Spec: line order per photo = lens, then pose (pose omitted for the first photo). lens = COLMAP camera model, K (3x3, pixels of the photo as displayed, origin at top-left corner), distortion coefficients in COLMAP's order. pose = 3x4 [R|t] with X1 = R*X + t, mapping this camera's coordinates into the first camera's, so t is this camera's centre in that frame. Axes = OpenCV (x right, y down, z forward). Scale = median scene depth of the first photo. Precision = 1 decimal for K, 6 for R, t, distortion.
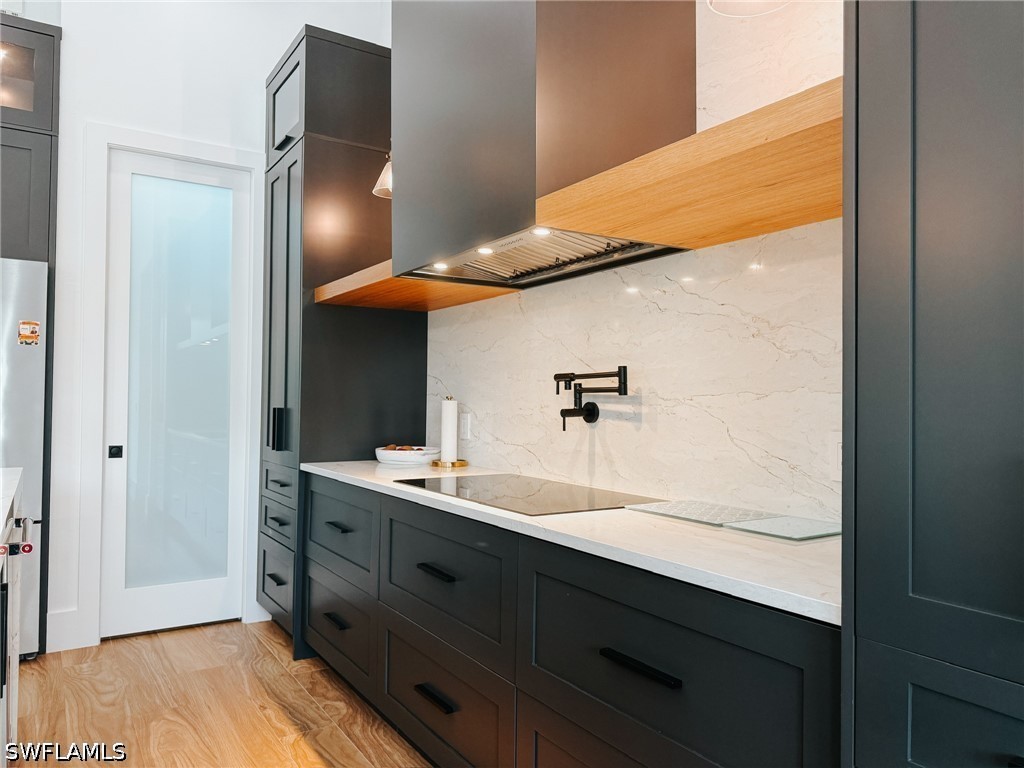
lens RADIAL K [[722.4, 0, 512.0], [0, 722.4, 384.0], [0, 0, 1]] dist [0.102408, -0.147546]
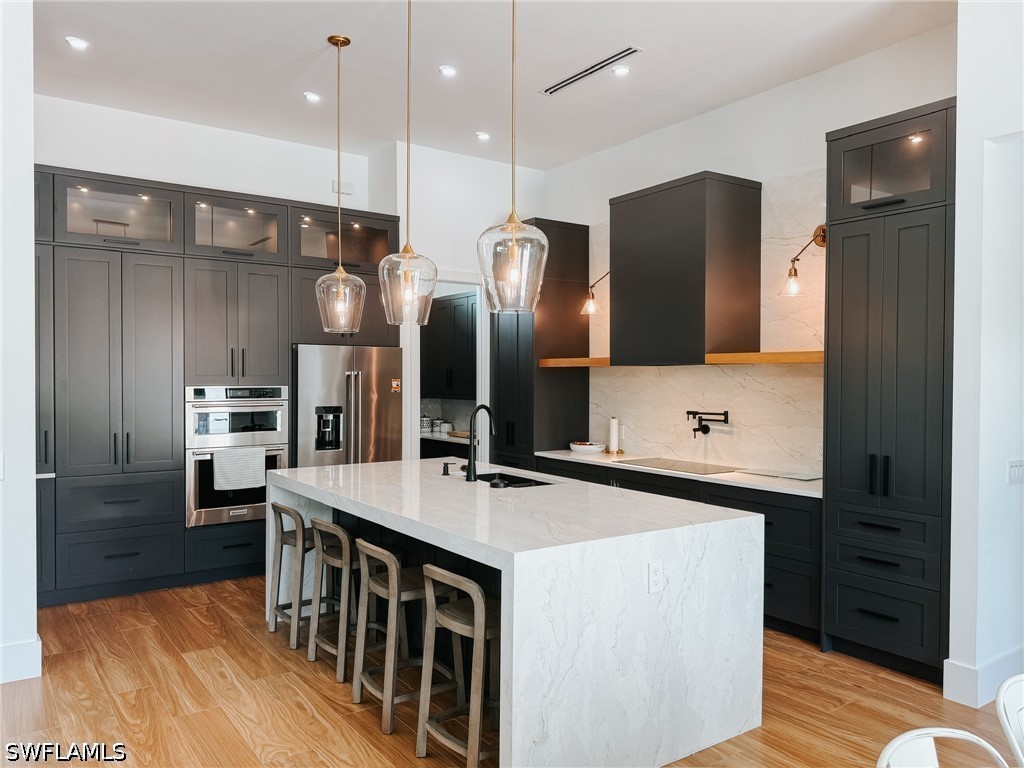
lens RADIAL K [[752.9, 0, 512.0], [0, 752.9, 384.0], [0, 0, 1]] dist [0.085877, -0.107541]
pose [[0.998362, -0.006920, 0.056789, -0.603879], [0.004952, 0.999385, 0.034727, -0.179928], [-0.056994, -0.034389, 0.997782, -1.238924]]
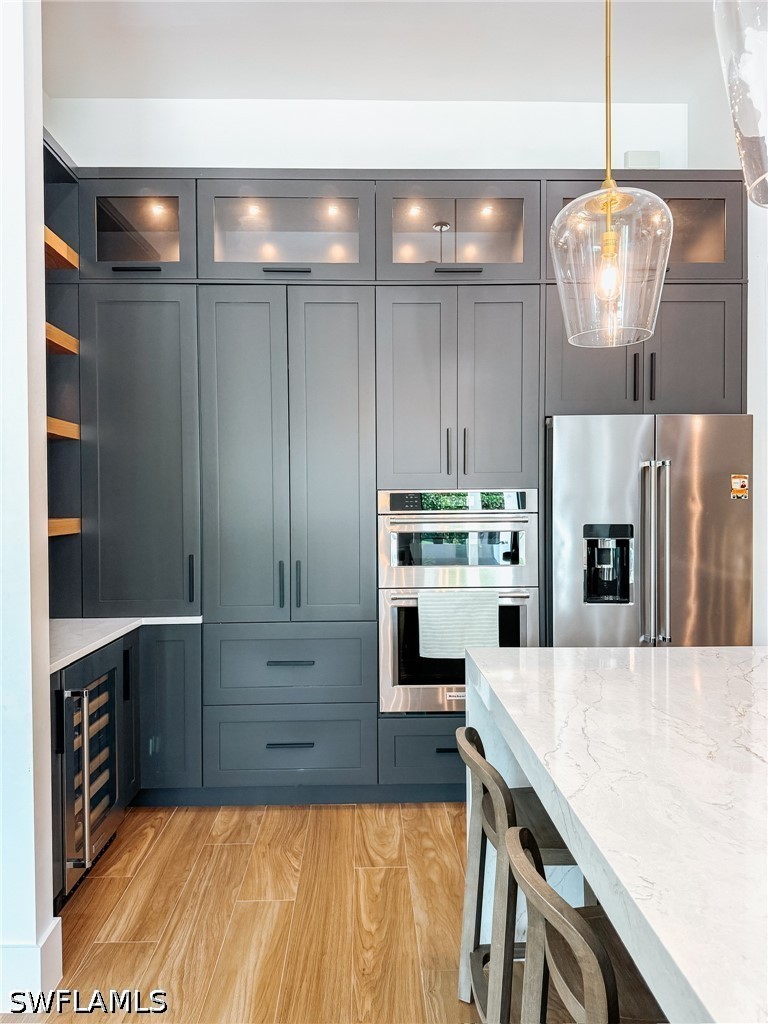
lens RADIAL K [[732.9, 0, 384.0], [0, 732.9, 512.0], [0, 0, 1]] dist [0.002781, -0.002680]
pose [[0.864319, -0.007876, -0.502882, -0.739181], [0.026879, 0.999172, 0.030549, -0.101729], [0.502224, -0.039922, 0.863815, -0.141566]]
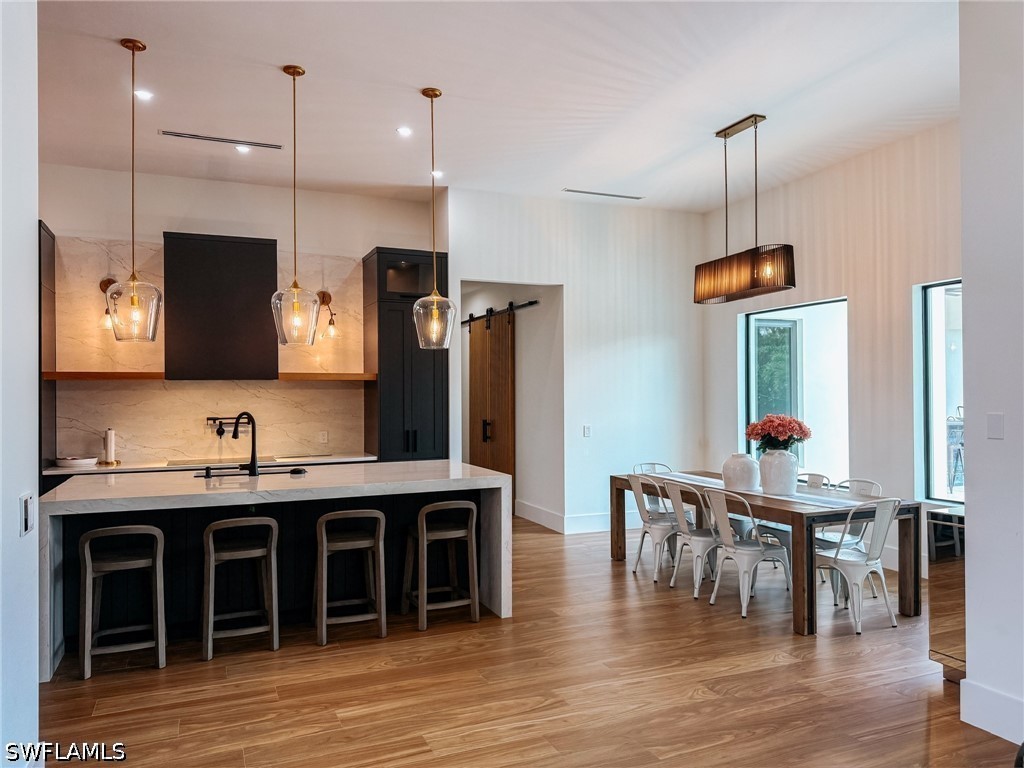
lens RADIAL K [[722.4, 0, 512.0], [0, 722.4, 384.0], [0, 0, 1]] dist [0.102408, -0.147546]
pose [[0.152513, 0.000521, 0.988301, -2.476525], [-0.016186, 0.999867, 0.001971, -0.164515], [-0.988169, -0.016297, 0.152502, -0.508585]]
